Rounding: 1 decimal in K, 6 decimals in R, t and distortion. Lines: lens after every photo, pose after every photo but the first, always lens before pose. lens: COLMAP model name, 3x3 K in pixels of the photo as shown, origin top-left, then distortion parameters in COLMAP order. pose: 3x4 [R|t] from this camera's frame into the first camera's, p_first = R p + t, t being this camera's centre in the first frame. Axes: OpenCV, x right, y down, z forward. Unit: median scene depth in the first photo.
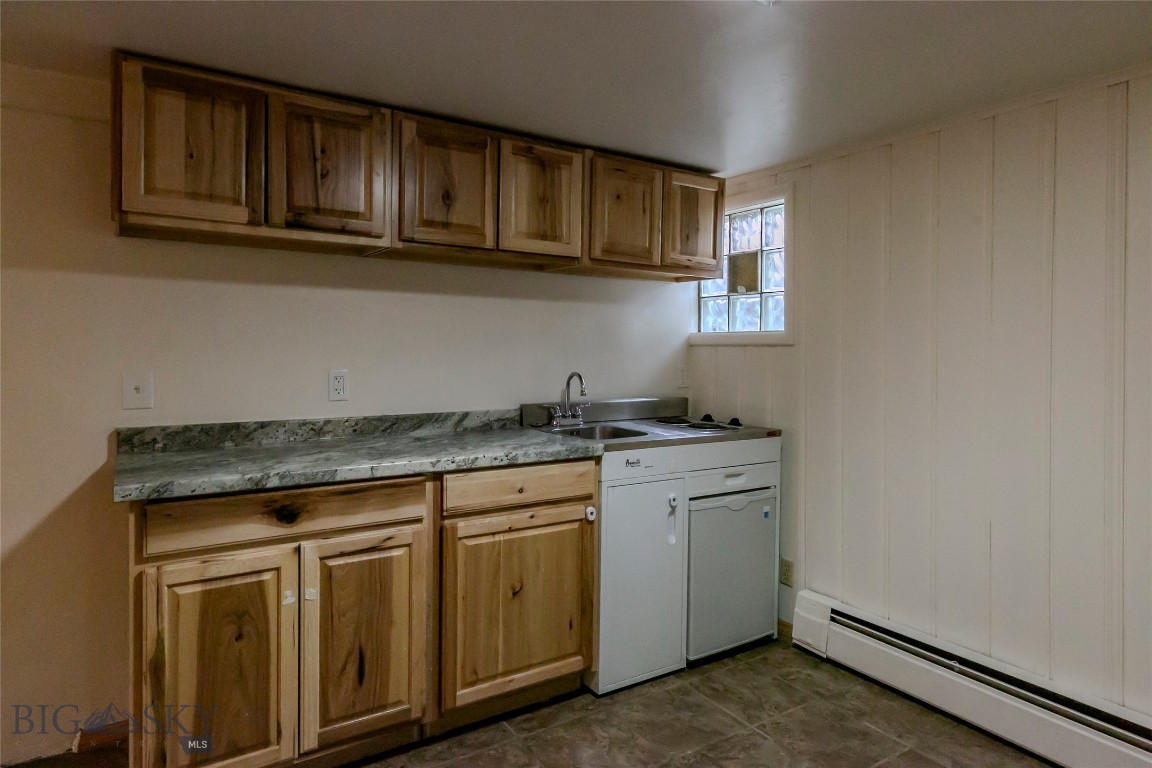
lens RADIAL K [[669.9, 0, 573.6], [0, 669.9, 361.3], [0, 0, 1]] dist [0.004662, 0.000659]
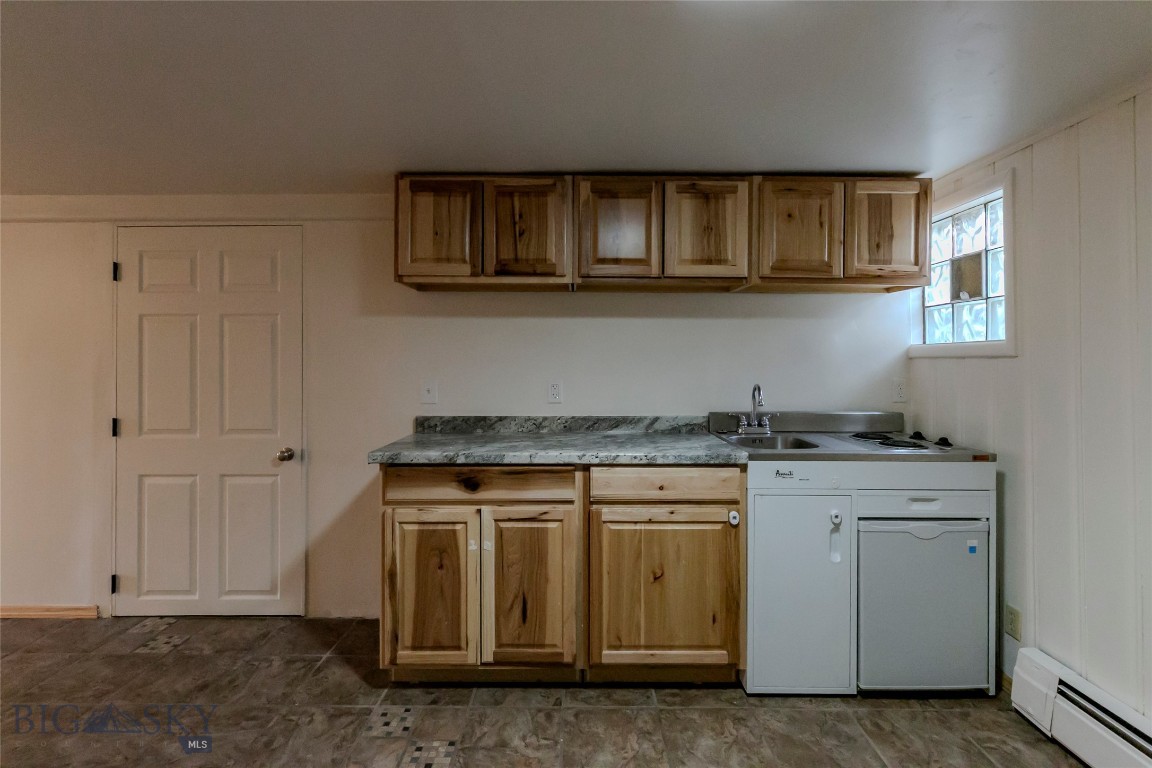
lens RADIAL K [[547.5, 0, 575.3], [0, 547.5, 361.6], [0, 0, 1]] dist [-0.005511, 0.000030]
pose [[0.840250, -0.006966, -0.542155, 0.287534], [-0.004844, 0.999781, -0.020353, -0.000738], [0.542178, 0.019728, 0.840032, 0.134379]]
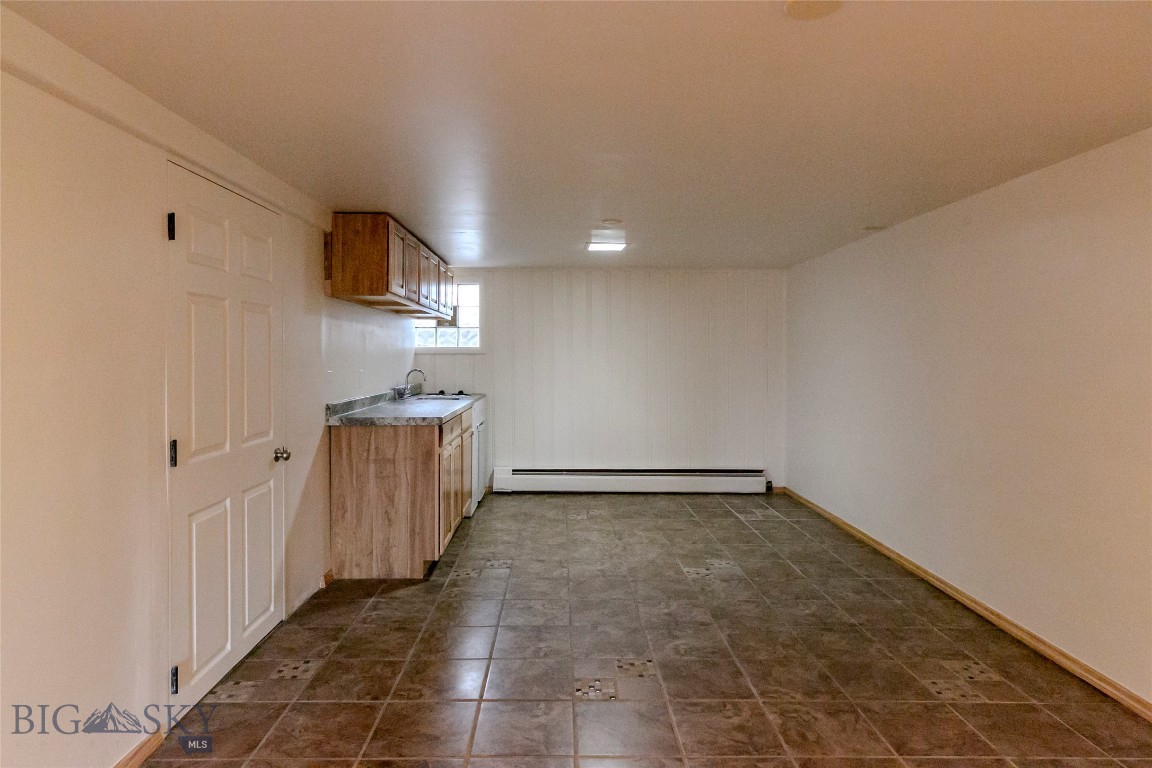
lens RADIAL K [[669.9, 0, 573.6], [0, 669.9, 361.3], [0, 0, 1]] dist [0.004662, 0.000659]
pose [[0.522294, -0.014591, 0.852641, -1.638695], [0.020235, 0.999784, 0.004713, -0.006704], [-0.852525, 0.014792, 0.522477, -0.417657]]
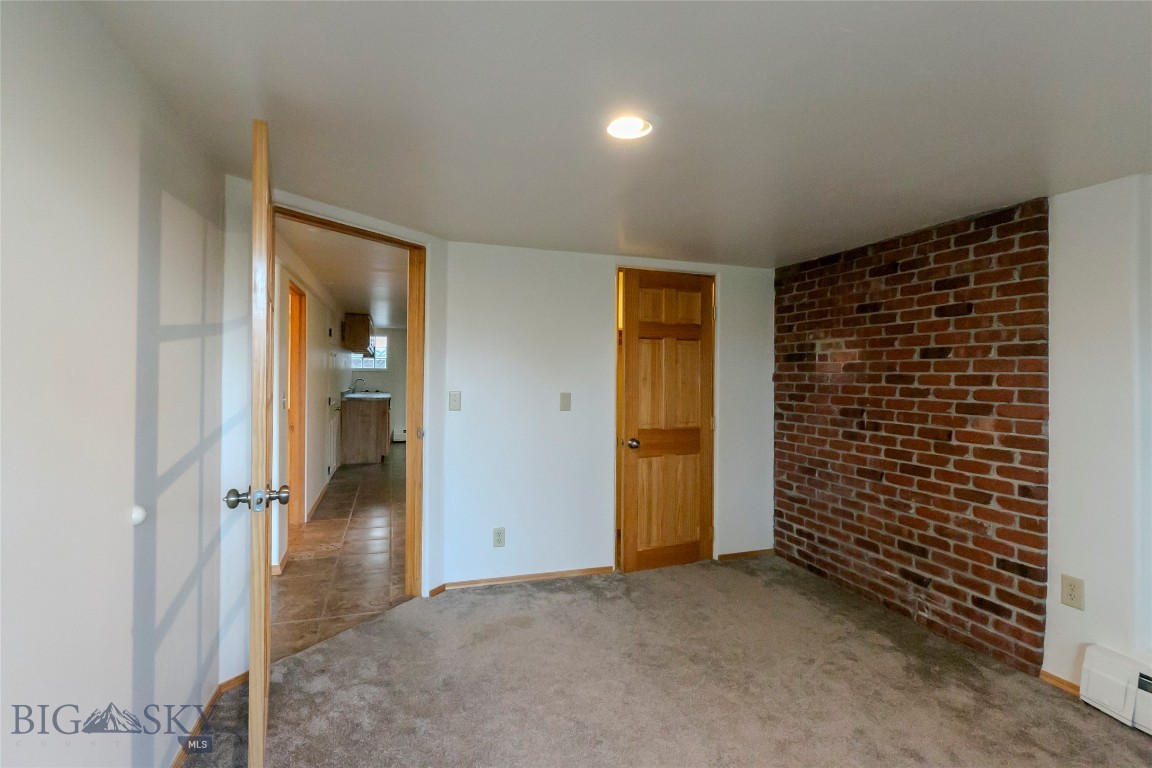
lens RADIAL K [[586.0, 0, 576.0], [0, 586.0, 384.0], [0, 0, 1]] dist [-0.000271, -0.000019]
pose [[0.257718, -0.015640, 0.966094, -3.559695], [0.004637, 0.999877, 0.014950, 0.001579], [-0.966209, 0.000627, 0.257759, -1.297179]]
